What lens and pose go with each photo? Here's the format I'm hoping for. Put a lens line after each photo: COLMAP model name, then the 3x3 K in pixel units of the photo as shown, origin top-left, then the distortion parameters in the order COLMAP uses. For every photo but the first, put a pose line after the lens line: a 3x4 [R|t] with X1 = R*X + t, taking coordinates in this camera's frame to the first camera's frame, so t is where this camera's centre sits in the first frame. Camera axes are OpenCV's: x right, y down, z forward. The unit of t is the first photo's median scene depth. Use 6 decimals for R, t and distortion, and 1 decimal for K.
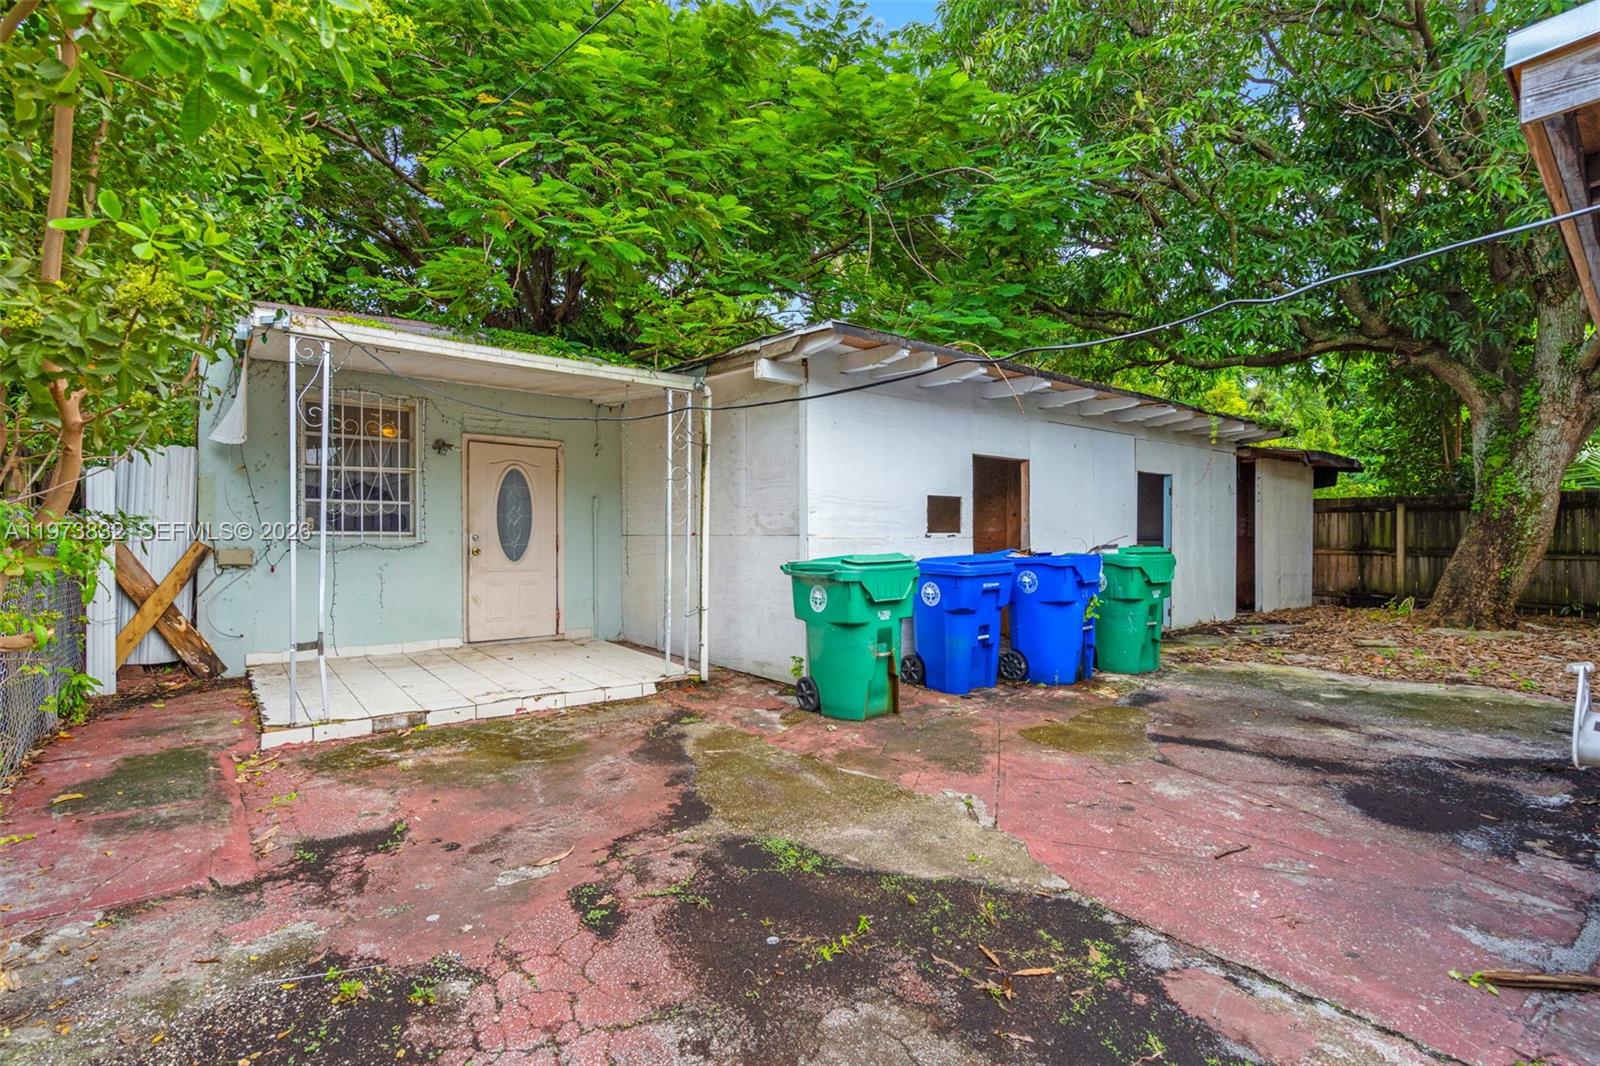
lens RADIAL K [[728.9, 0, 790.1], [0, 728.9, 518.8], [0, 0, 1]] dist [-0.002457, 0.001111]
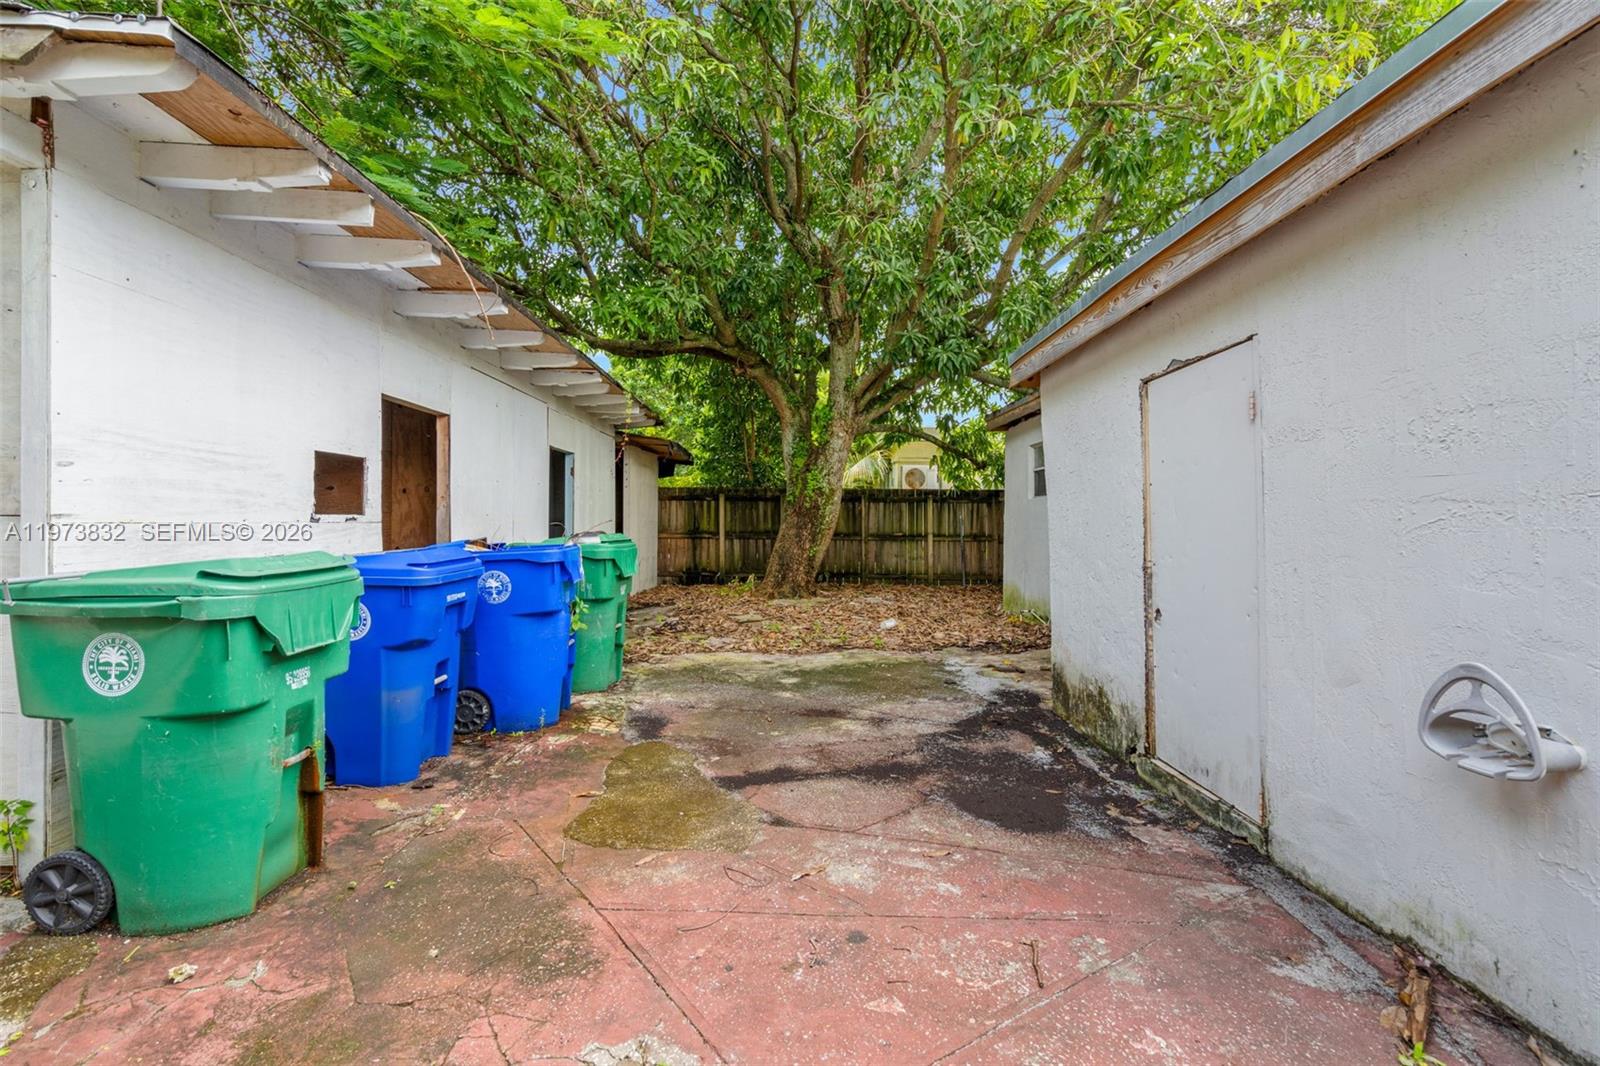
lens RADIAL K [[728.9, 0, 790.1], [0, 728.9, 518.8], [0, 0, 1]] dist [-0.002457, 0.001111]
pose [[0.607549, 0.005021, 0.794267, -0.050188], [-0.020547, 0.999745, 0.009397, 0.010198], [-0.794017, -0.022029, 0.607497, 0.362759]]
